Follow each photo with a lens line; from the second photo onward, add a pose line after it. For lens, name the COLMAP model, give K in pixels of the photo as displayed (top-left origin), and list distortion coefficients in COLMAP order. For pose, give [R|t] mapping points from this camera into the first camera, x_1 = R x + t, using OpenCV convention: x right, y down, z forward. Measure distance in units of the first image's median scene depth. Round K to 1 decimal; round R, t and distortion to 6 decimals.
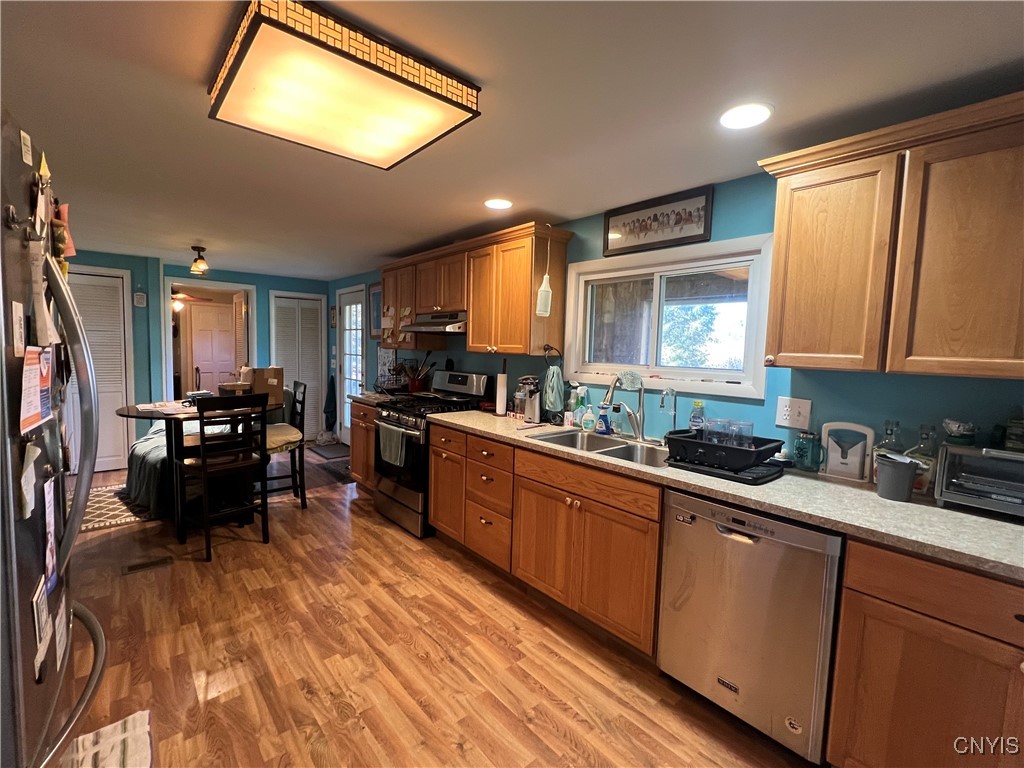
lens RADIAL K [[461.6, 0, 512.5], [0, 461.6, 384.6], [0, 0, 1]] dist [-0.000405, -0.000321]
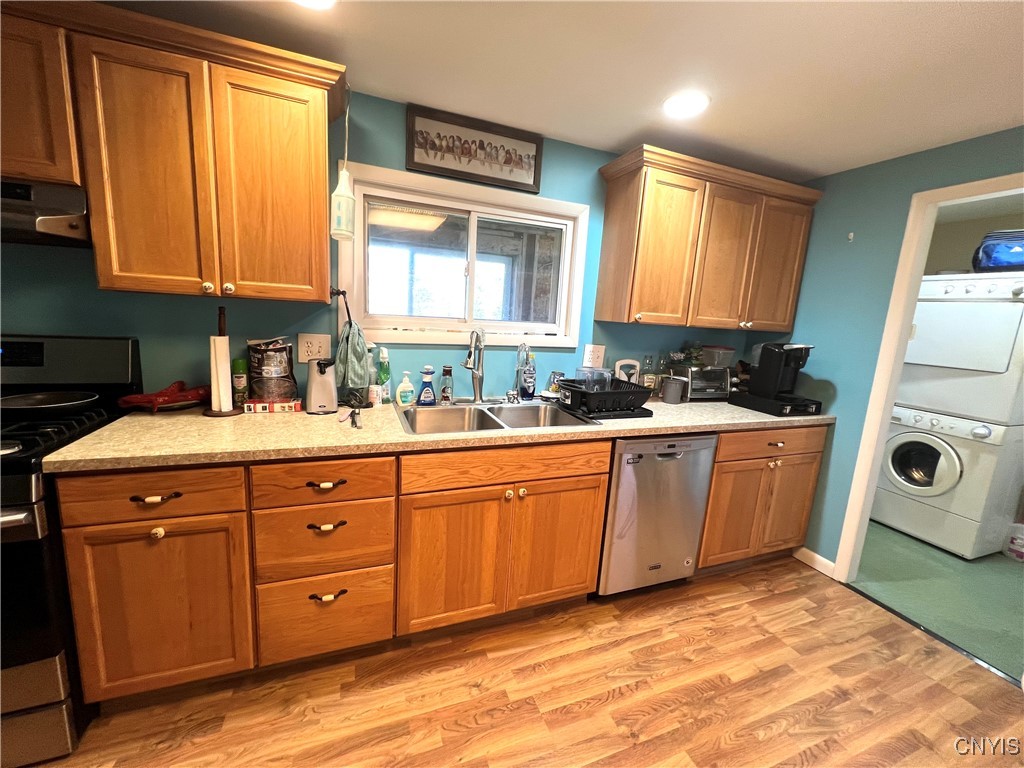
lens RADIAL K [[412.1, 0, 512.2], [0, 412.1, 382.1], [0, 0, 1]] dist [0.000919, 0.000294]
pose [[0.333740, -0.167571, 0.927652, -0.483232], [0.021796, 0.985182, 0.170122, -0.059760], [-0.942413, -0.036557, 0.332447, 0.716388]]
